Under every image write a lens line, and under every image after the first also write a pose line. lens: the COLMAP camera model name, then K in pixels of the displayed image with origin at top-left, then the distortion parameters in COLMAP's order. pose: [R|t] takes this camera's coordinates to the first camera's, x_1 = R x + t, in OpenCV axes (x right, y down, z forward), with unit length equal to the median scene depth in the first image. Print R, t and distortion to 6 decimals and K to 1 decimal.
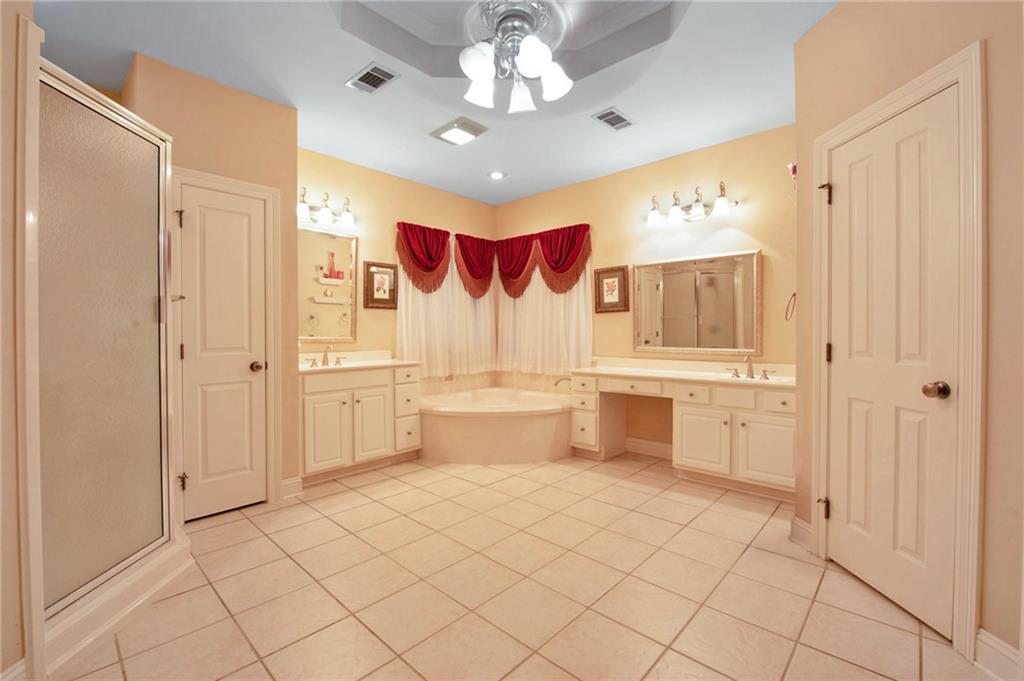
lens RADIAL K [[422.5, 0, 507.7], [0, 422.5, 334.8], [0, 0, 1]] dist [-0.002499, -0.001738]
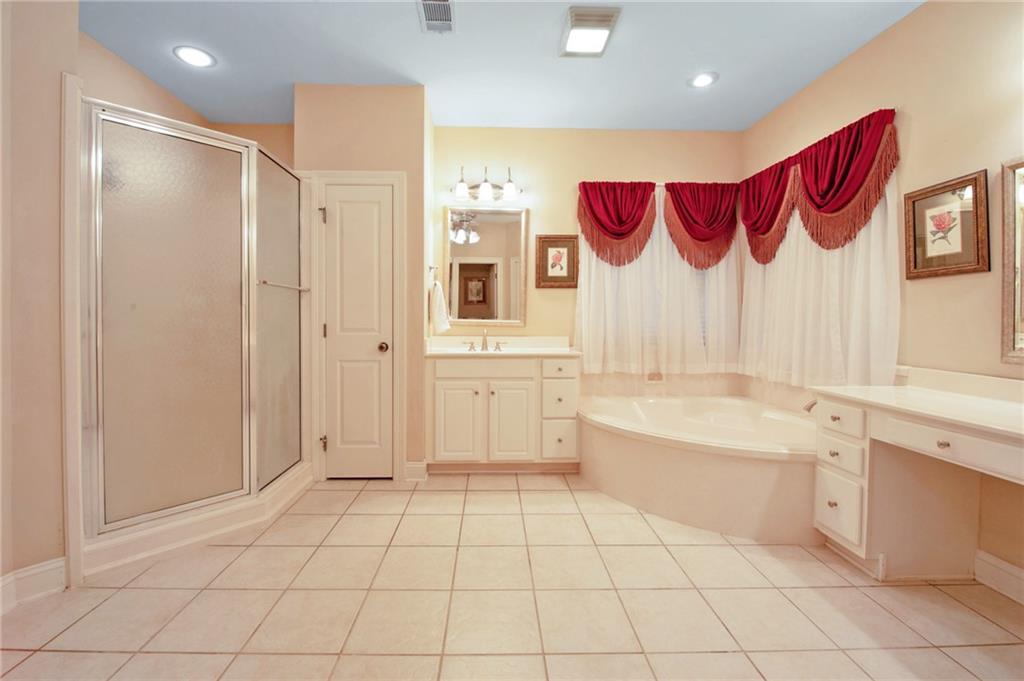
lens RADIAL K [[422.5, 0, 502.7], [0, 422.5, 320.1], [0, 0, 1]] dist [-0.002499, -0.001738]
pose [[0.707333, 0.013023, -0.706761, 0.250009], [-0.011208, 0.999911, 0.007207, -0.001791], [0.706792, 0.002823, 0.707416, 0.339745]]
